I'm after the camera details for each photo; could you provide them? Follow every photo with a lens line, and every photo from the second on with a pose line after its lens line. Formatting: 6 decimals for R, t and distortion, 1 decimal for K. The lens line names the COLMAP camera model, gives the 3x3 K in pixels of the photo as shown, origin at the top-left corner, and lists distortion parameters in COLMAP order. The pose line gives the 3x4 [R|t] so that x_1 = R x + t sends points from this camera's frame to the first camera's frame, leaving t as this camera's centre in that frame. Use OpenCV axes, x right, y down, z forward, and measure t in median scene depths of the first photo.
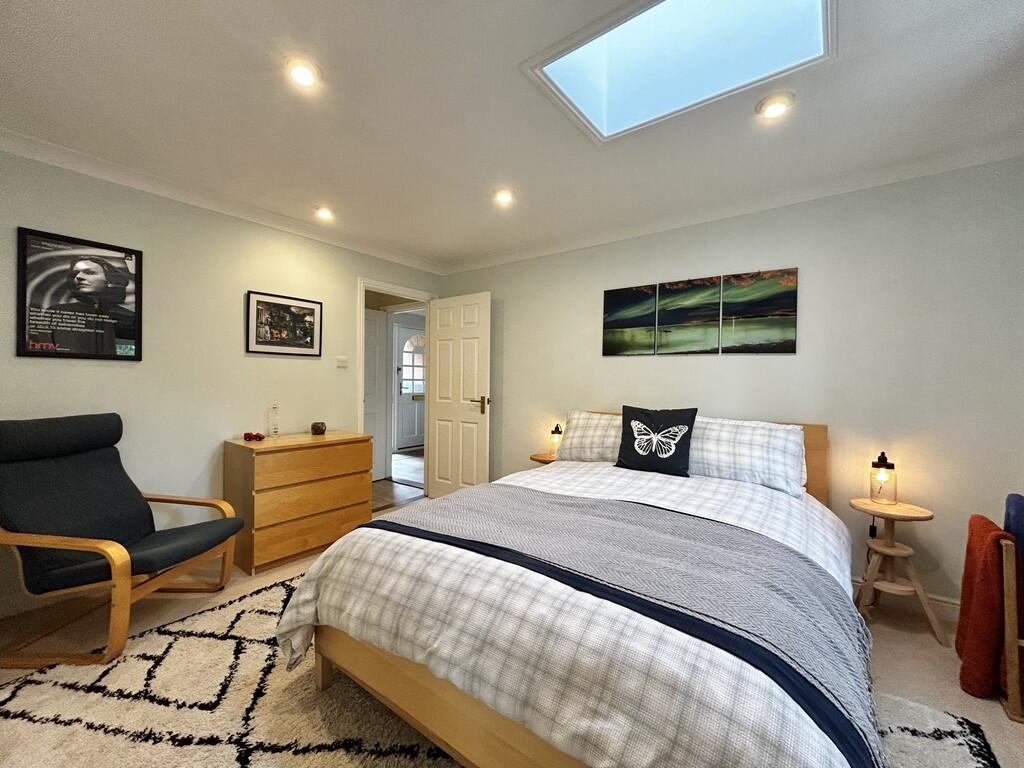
lens RADIAL K [[409.3, 0, 515.1], [0, 409.3, 379.4], [0, 0, 1]] dist [-0.002849, 0.000032]
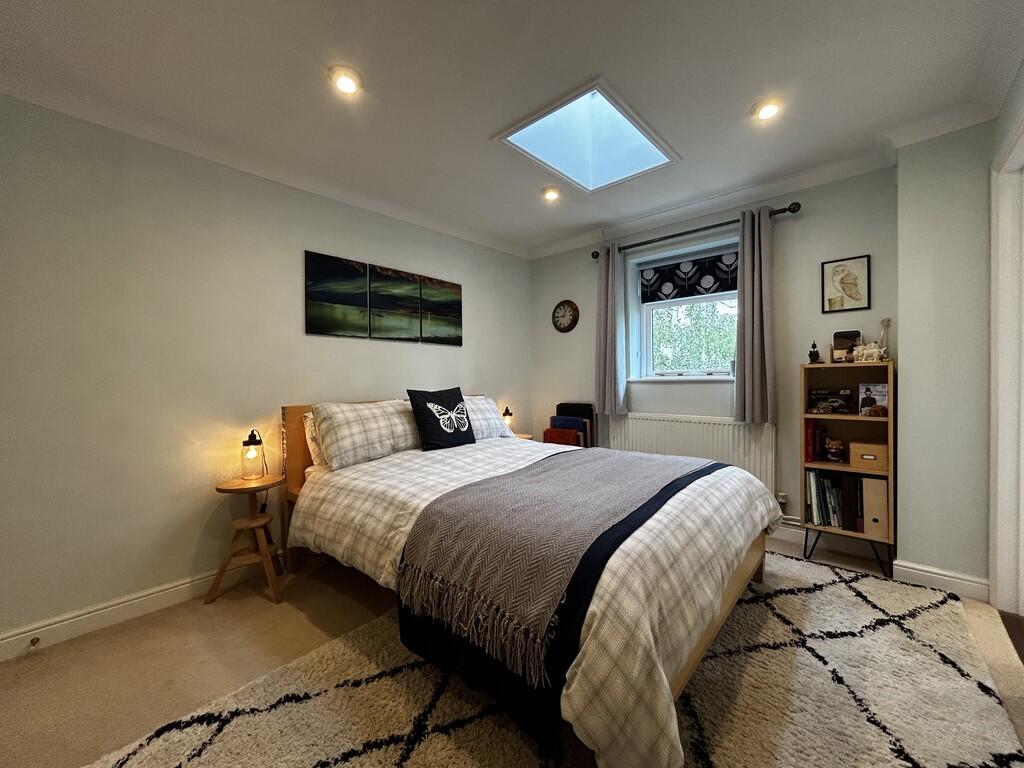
lens RADIAL K [[409.3, 0, 514.5], [0, 409.3, 381.6], [0, 0, 1]] dist [-0.002849, 0.000032]
pose [[0.088925, -0.033144, 0.995487, -0.627712], [0.001758, 0.999450, 0.033119, 0.011090], [-0.996037, -0.001195, 0.088934, 0.619597]]
